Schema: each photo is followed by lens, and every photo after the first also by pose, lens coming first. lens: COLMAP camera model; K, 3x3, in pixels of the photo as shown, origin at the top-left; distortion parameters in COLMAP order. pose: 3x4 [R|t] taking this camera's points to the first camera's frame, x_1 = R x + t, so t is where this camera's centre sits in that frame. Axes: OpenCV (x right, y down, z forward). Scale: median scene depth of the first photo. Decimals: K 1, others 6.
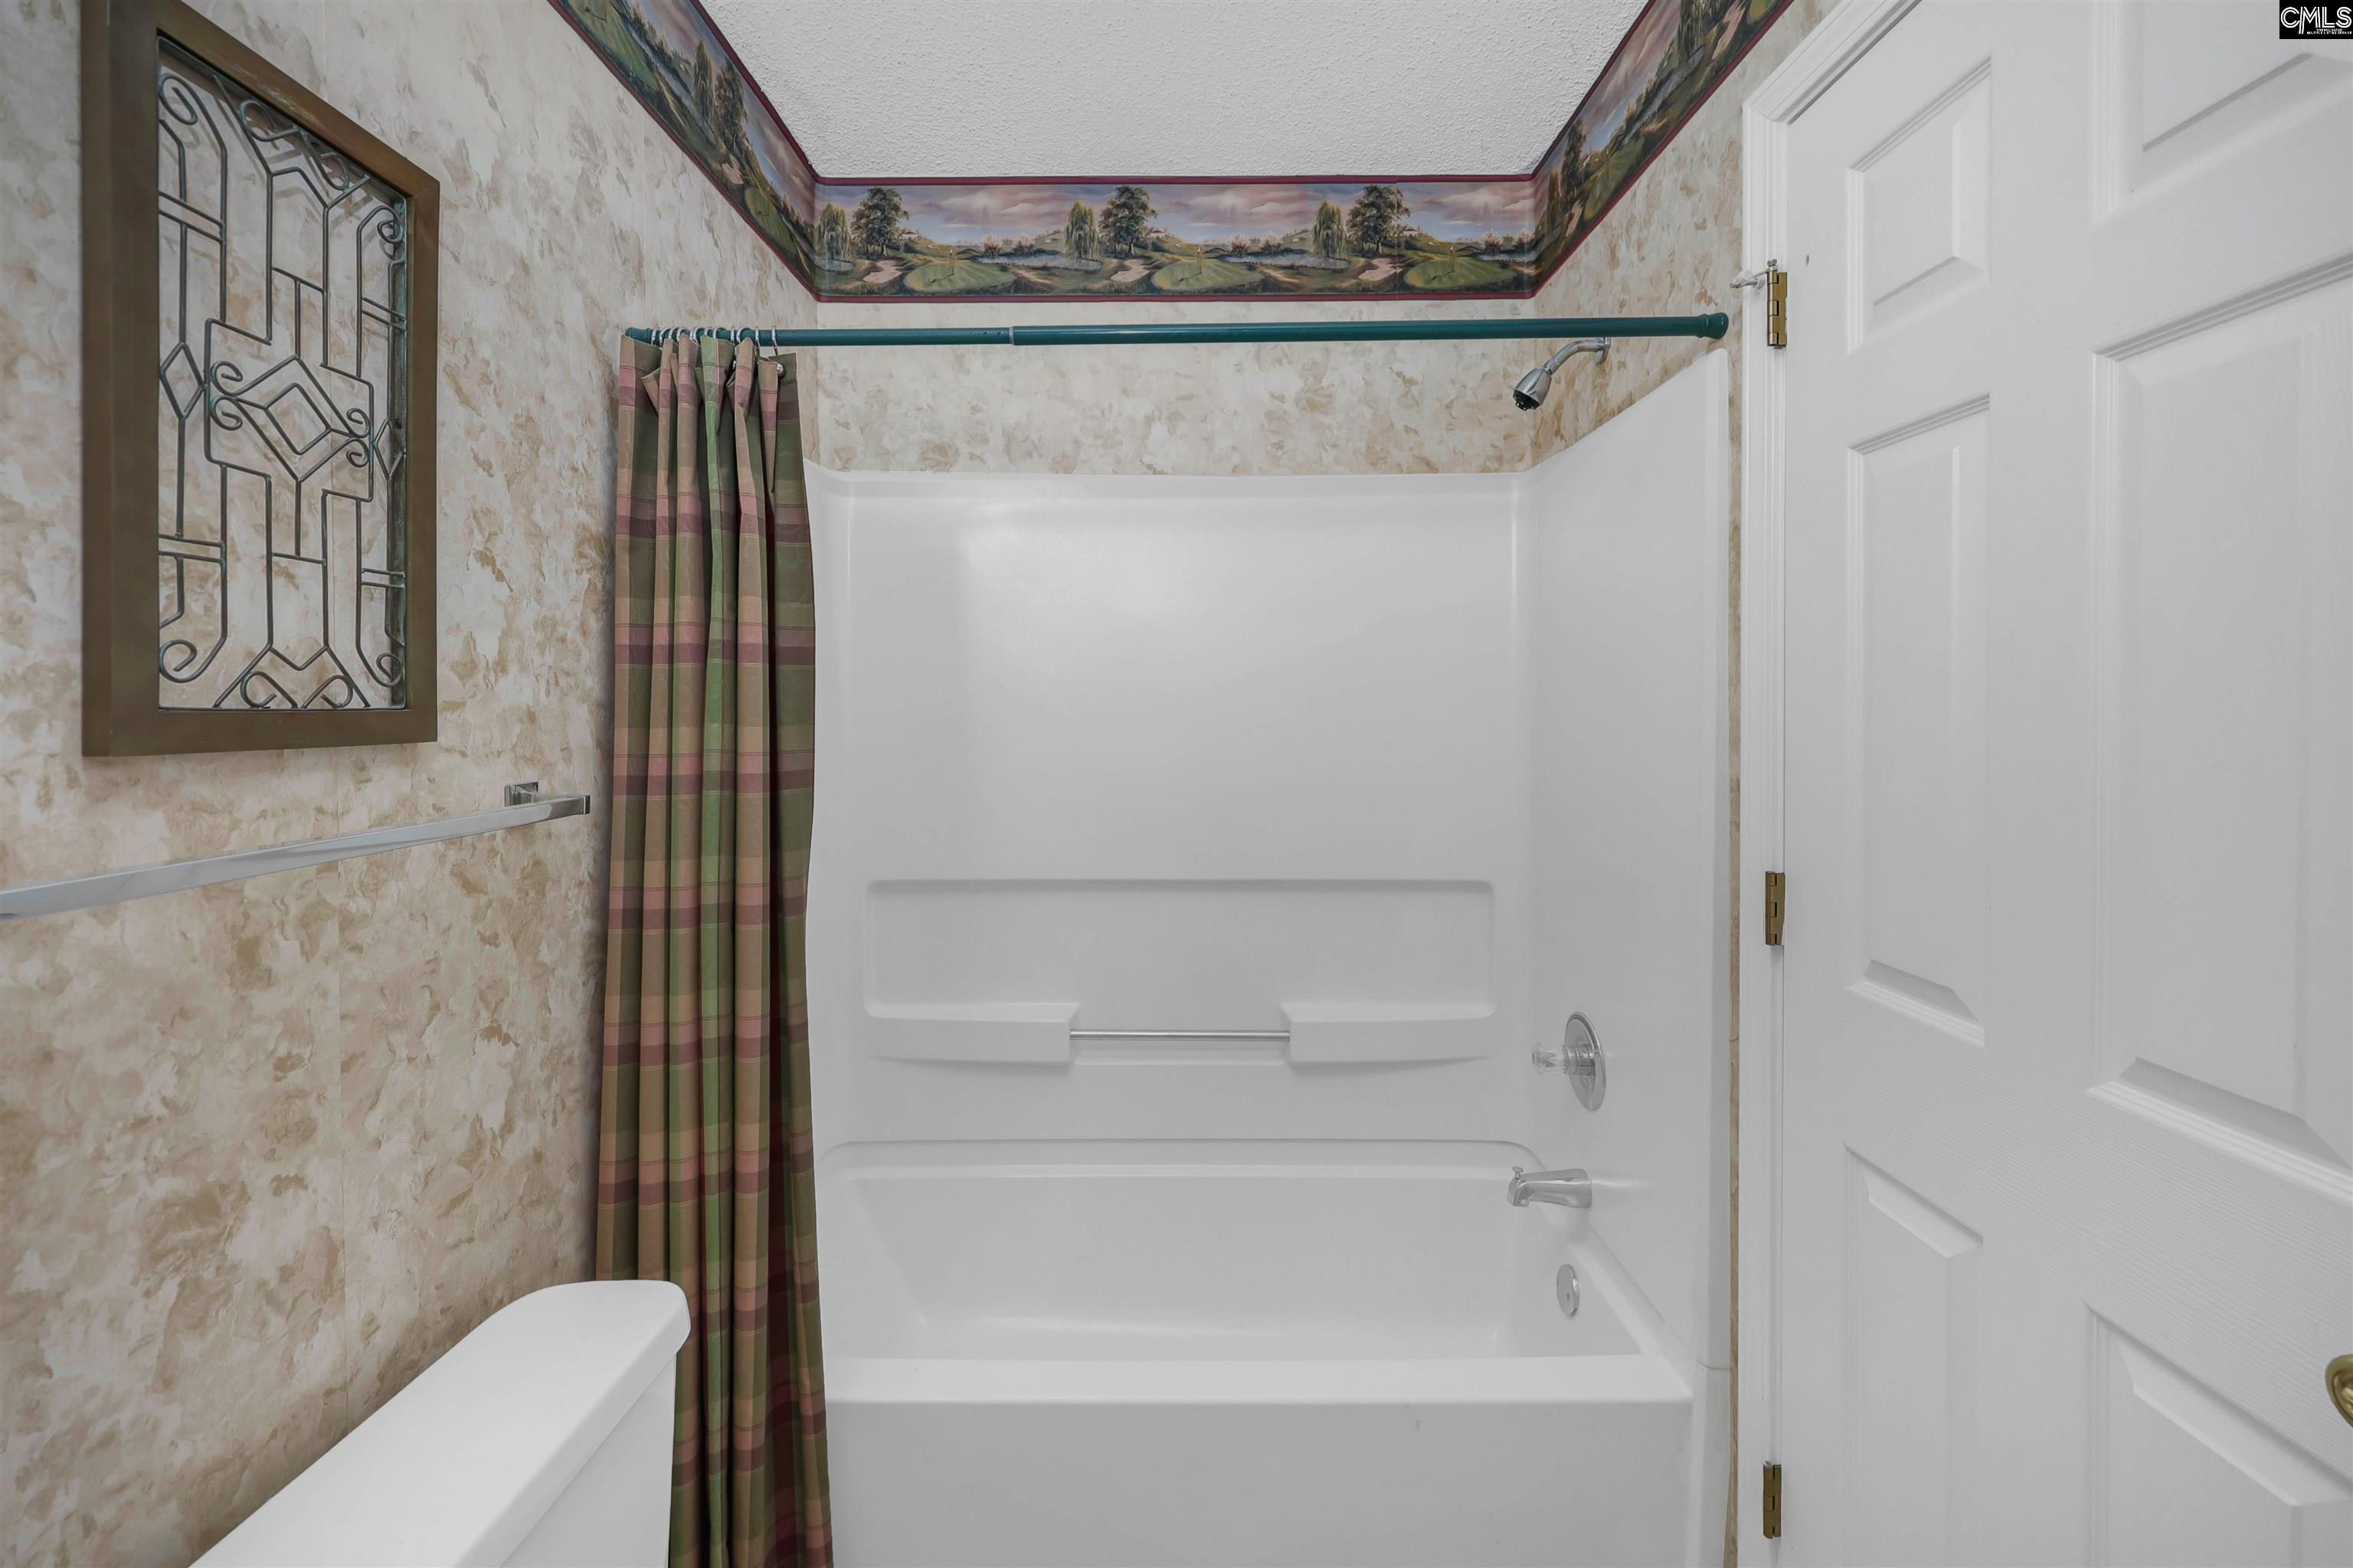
lens RADIAL K [[979.1, 0, 1202.3], [0, 979.1, 718.3], [0, 0, 1]] dist [-0.002743, -0.000047]
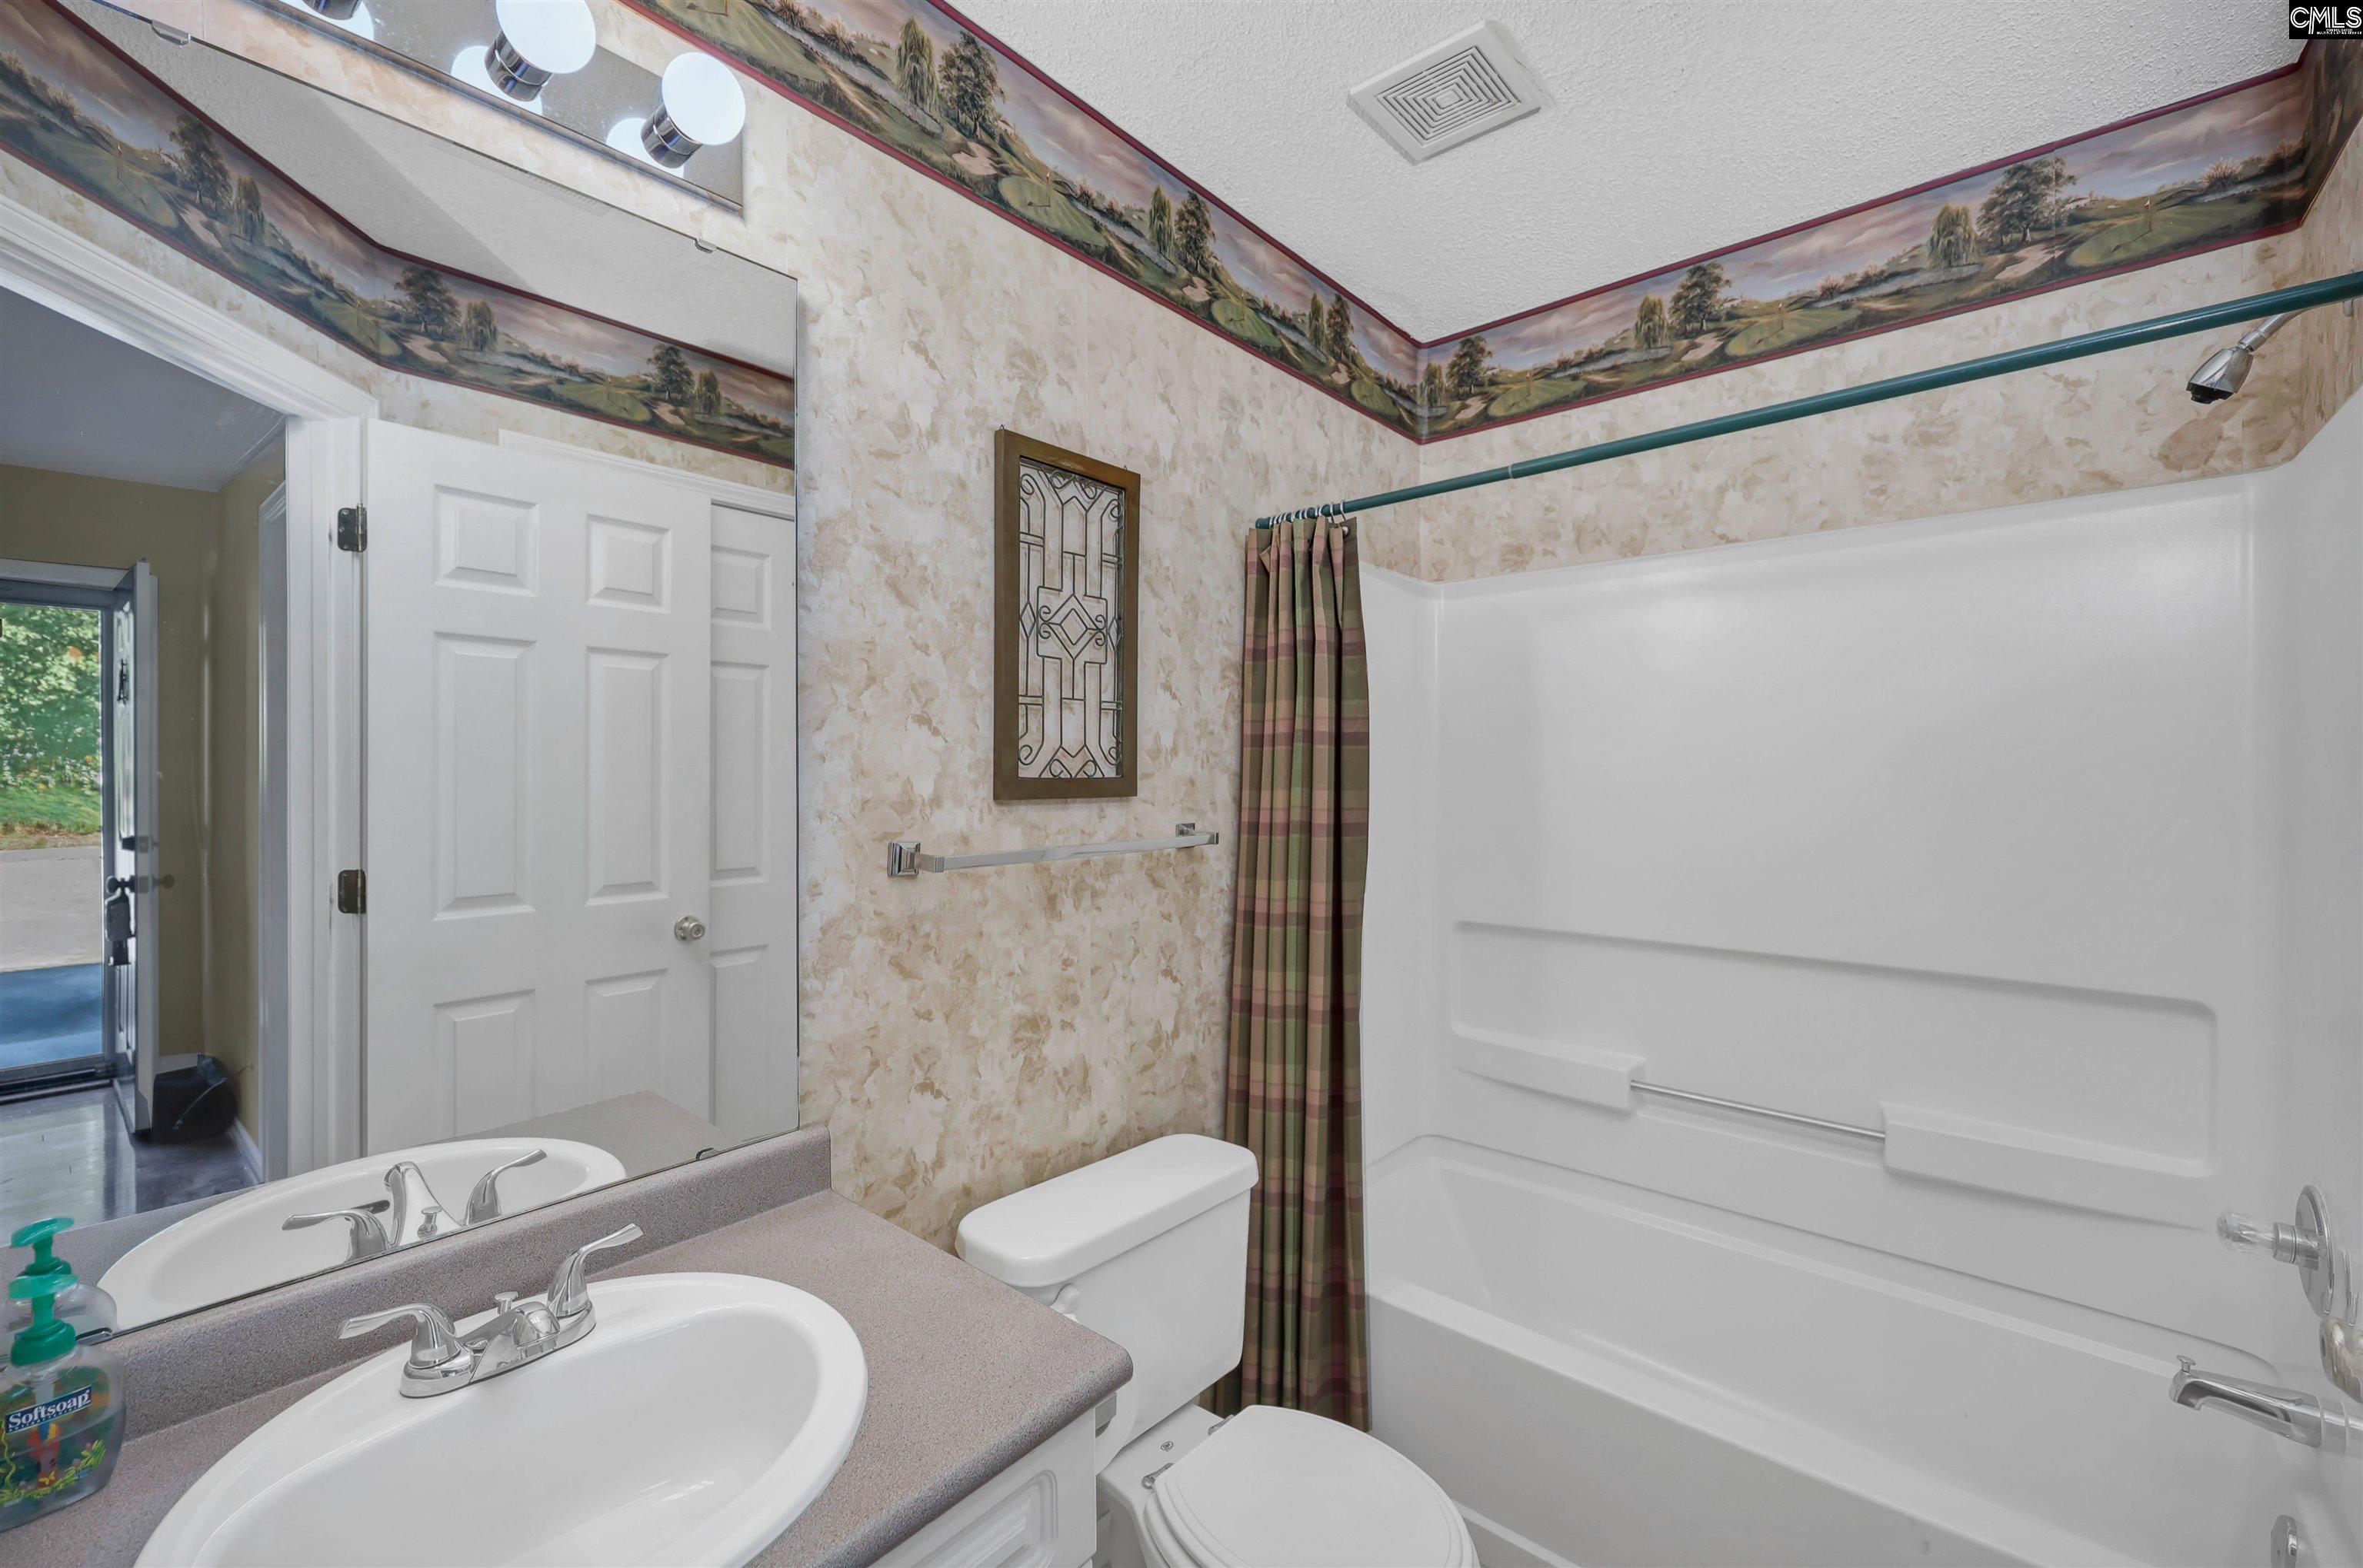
lens RADIAL K [[983.1, 0, 1187.6], [0, 983.1, 782.6], [0, 0, 1]] dist [-0.002743, -0.000047]
pose [[0.751998, 0.009086, -0.659103, 0.341023], [-0.009035, 0.999953, 0.003475, -0.005995], [0.659103, 0.003342, 0.752045, -0.199311]]
